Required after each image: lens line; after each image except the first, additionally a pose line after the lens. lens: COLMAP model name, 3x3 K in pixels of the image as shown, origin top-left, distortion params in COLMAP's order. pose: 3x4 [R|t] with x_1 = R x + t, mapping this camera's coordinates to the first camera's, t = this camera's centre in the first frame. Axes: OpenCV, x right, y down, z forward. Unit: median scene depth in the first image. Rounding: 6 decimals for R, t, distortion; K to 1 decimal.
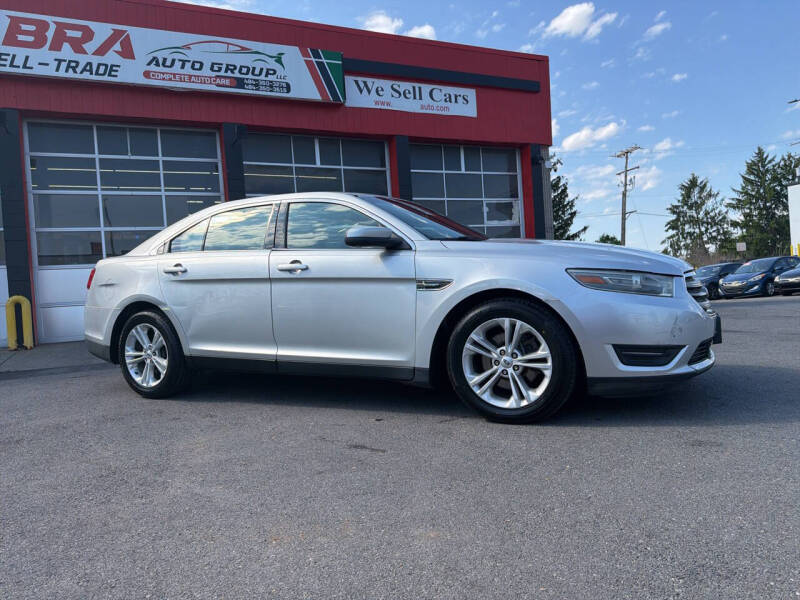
lens RADIAL K [[553.0, 0, 405.0], [0, 553.0, 298.1], [0, 0, 1]] dist [0.063650, -0.068906]
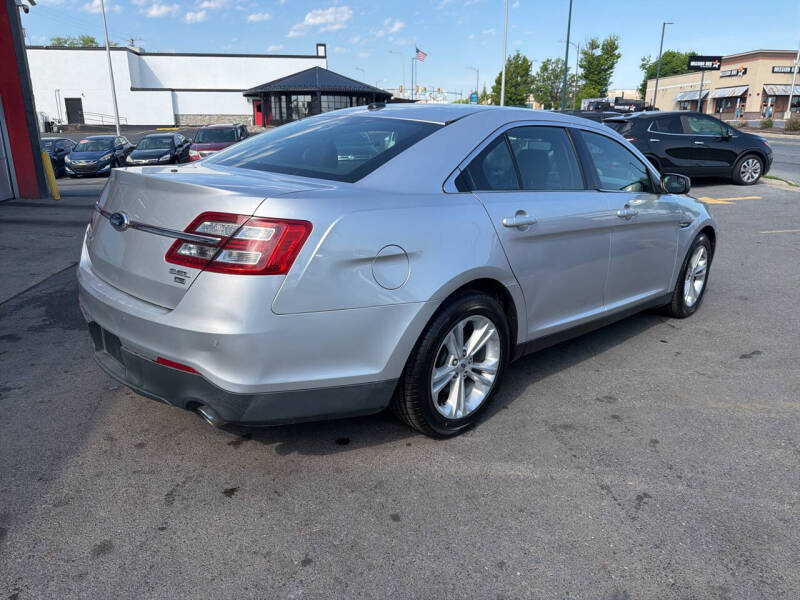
lens RADIAL K [[558.2, 0, 400.0], [0, 558.2, 300.0], [0, 0, 1]] dist [0.052102, -0.069895]
pose [[0.324477, -0.204142, 0.923602, -0.958056], [-0.015391, 0.975165, 0.220946, -0.091578], [-0.945768, -0.085907, 0.313277, 0.836681]]
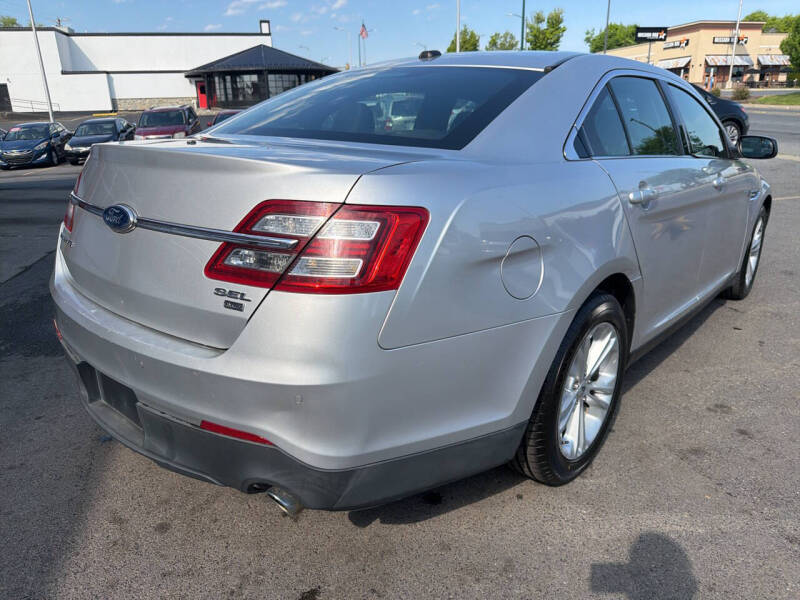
lens RADIAL K [[566.5, 0, 401.1], [0, 566.5, 300.5], [0, 0, 1]] dist [0.013059, -0.019943]
pose [[0.242351, -0.247932, 0.937974, -0.859037], [0.015823, 0.967677, 0.251695, -0.081721], [-0.970060, -0.046157, 0.238441, 0.981970]]
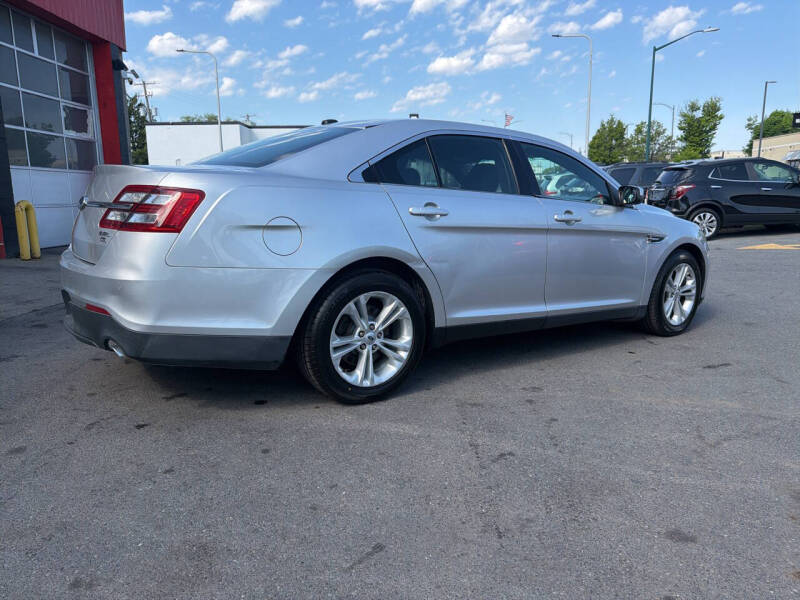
lens RADIAL K [[553.0, 0, 405.0], [0, 553.0, 298.1], [0, 0, 1]] dist [0.063650, -0.068906]
pose [[0.466453, -0.094161, 0.879520, -0.950227], [-0.016287, 0.993235, 0.114973, -0.019456], [-0.884396, -0.067954, 0.461763, 0.632591]]
